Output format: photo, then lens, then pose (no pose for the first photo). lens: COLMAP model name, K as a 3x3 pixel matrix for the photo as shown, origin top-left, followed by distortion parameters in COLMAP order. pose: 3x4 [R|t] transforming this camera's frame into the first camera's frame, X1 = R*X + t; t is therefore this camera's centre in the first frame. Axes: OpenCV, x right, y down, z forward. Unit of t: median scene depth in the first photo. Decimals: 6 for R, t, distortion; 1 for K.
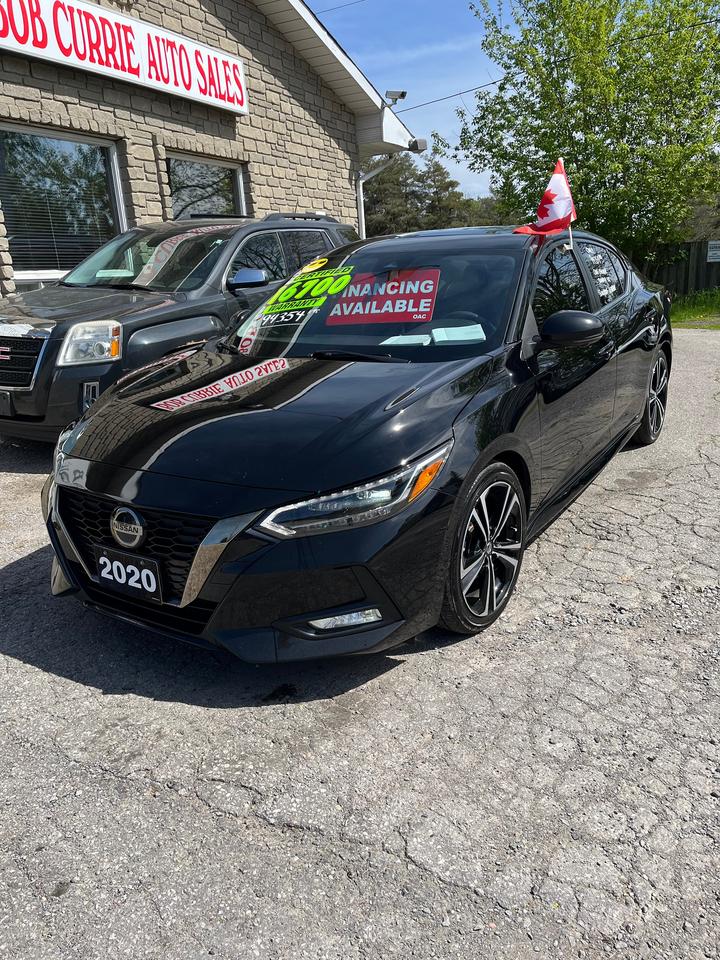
lens RADIAL K [[722.1, 0, 360.0], [0, 722.1, 480.0], [0, 0, 1]] dist [0.099756, -0.123937]
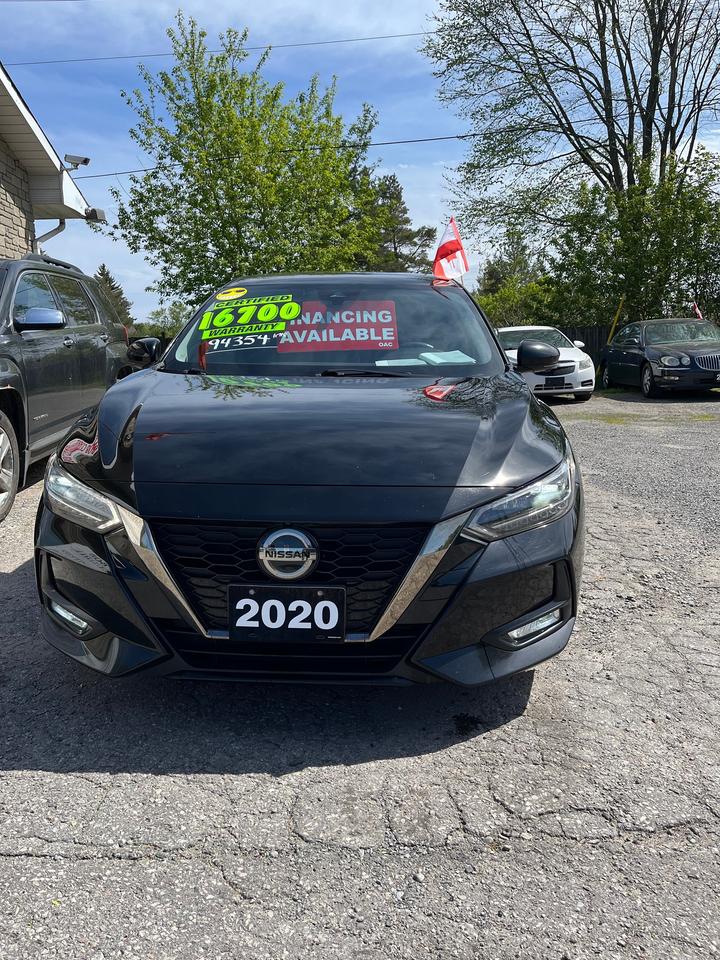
lens RADIAL K [[722.1, 0, 360.0], [0, 722.1, 480.0], [0, 0, 1]] dist [0.099756, -0.123937]
pose [[0.862839, -0.049313, 0.503068, -0.259635], [0.109730, 0.989770, -0.091183, 0.026277], [-0.493425, 0.133877, 0.859423, 0.104719]]
